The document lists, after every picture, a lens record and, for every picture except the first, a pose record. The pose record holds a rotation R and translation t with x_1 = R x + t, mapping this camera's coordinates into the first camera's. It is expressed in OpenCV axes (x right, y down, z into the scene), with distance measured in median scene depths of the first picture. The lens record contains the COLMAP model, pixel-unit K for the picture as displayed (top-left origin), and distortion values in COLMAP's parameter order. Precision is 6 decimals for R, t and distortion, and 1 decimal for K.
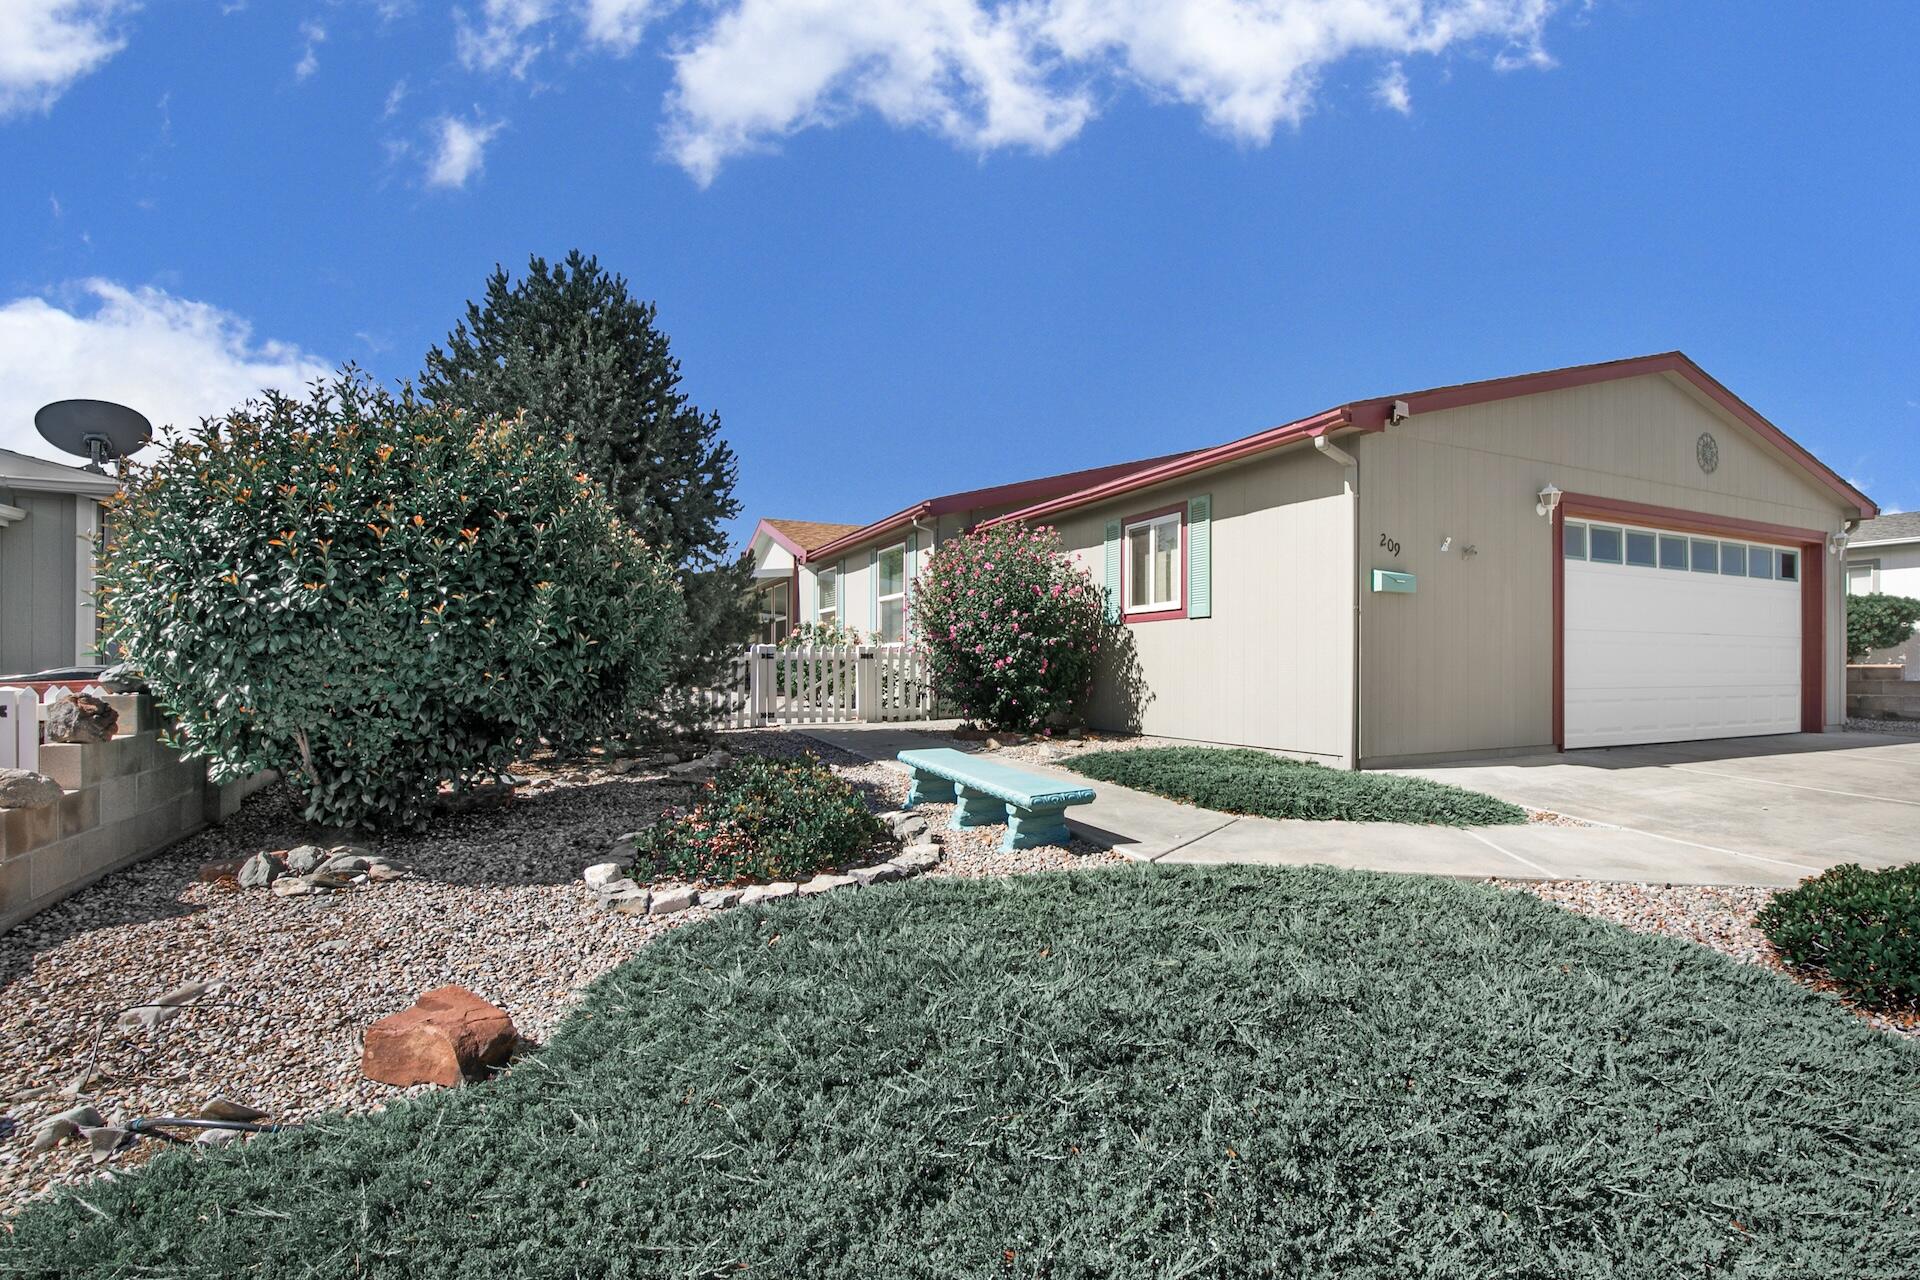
lens RADIAL K [[862.3, 0, 965.8], [0, 862.3, 644.3], [0, 0, 1]] dist [0.011100, -0.000116]
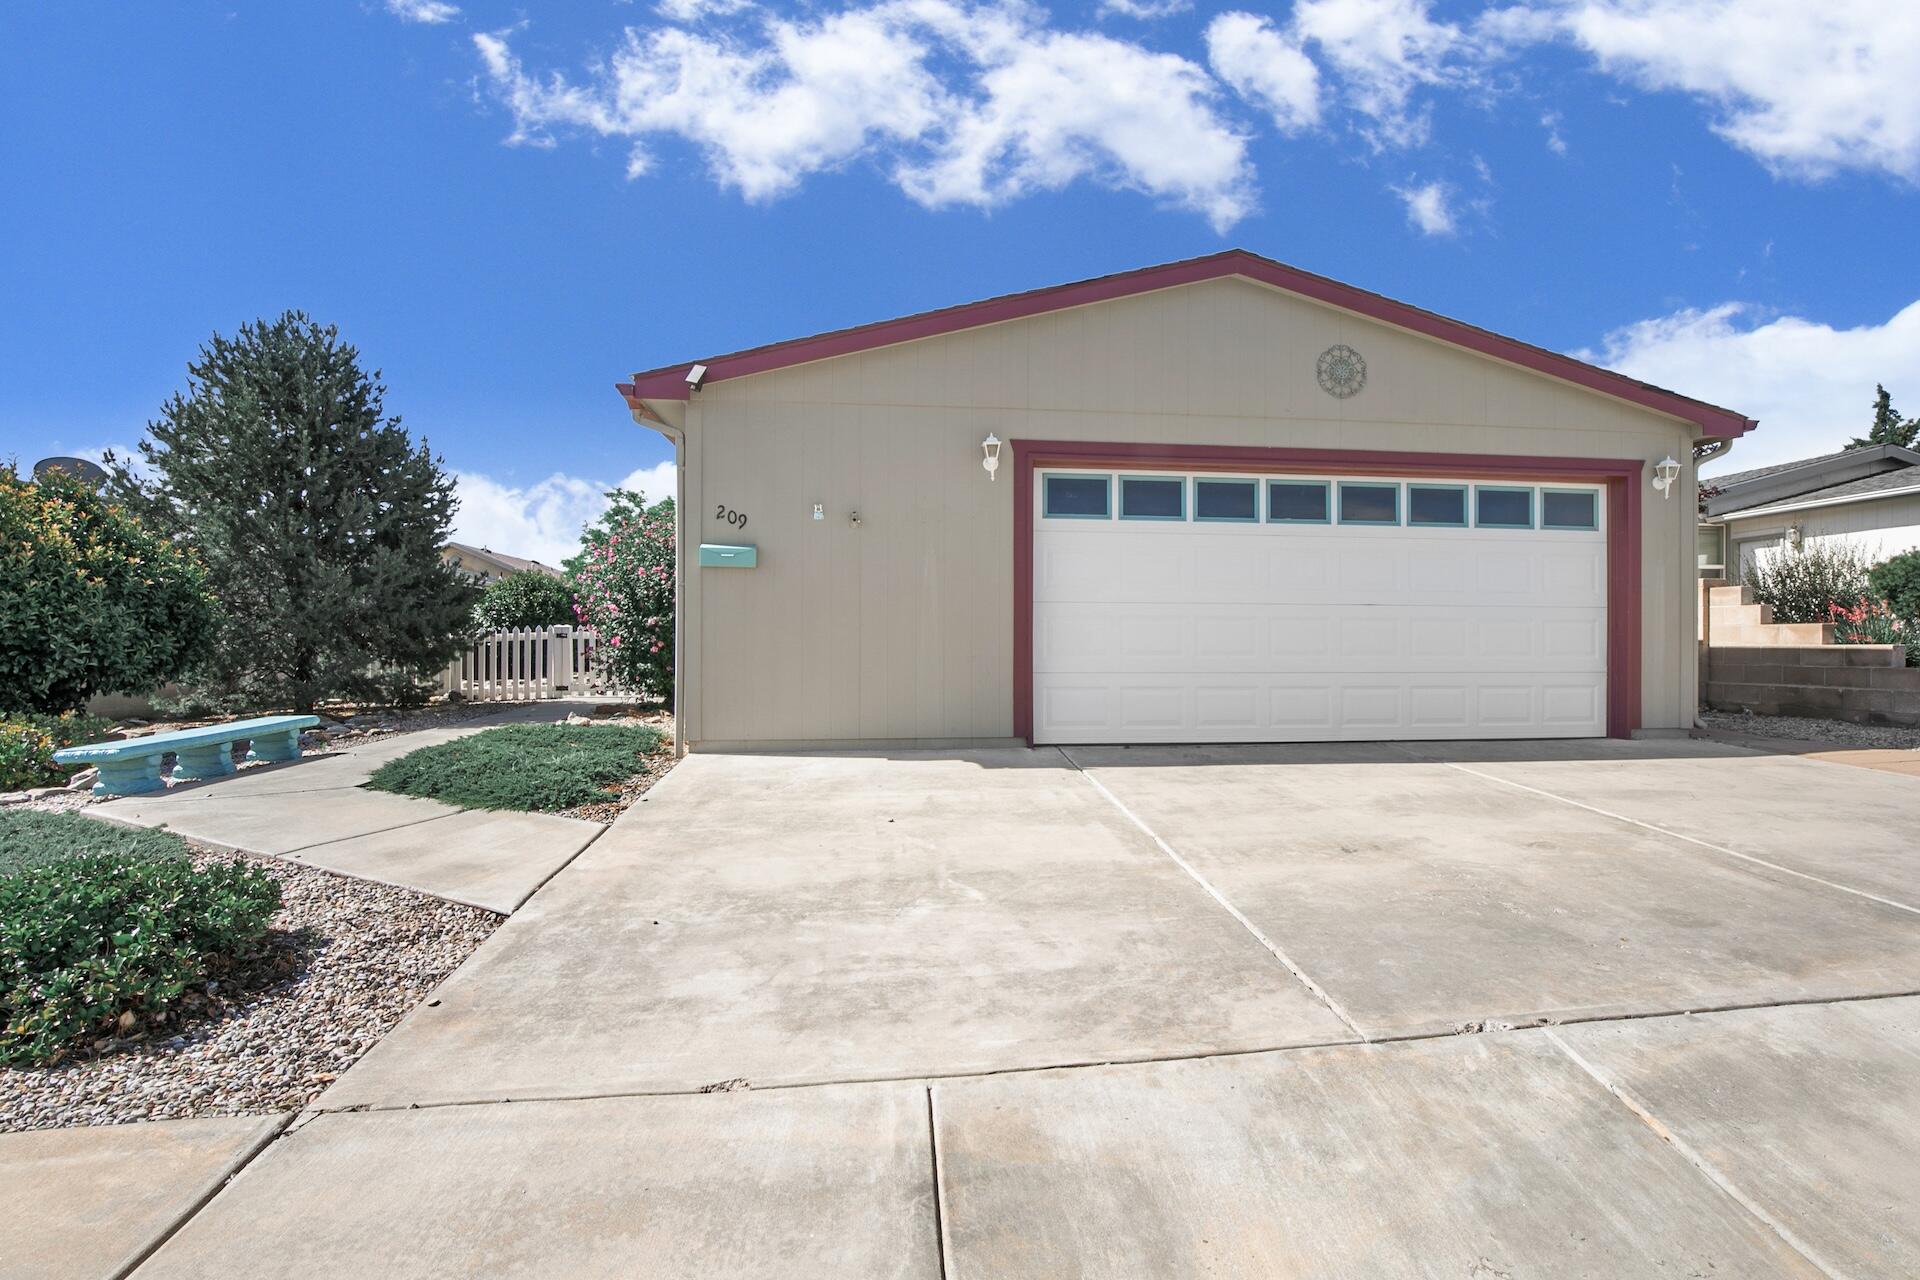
lens RADIAL K [[862.3, 0, 965.0], [0, 862.3, 629.0], [0, 0, 1]] dist [0.011100, -0.000116]
pose [[0.938168, -0.004882, -0.346147, 0.790754], [0.008081, 0.999937, 0.007799, 0.000984], [0.346087, -0.010114, 0.938148, 0.154253]]
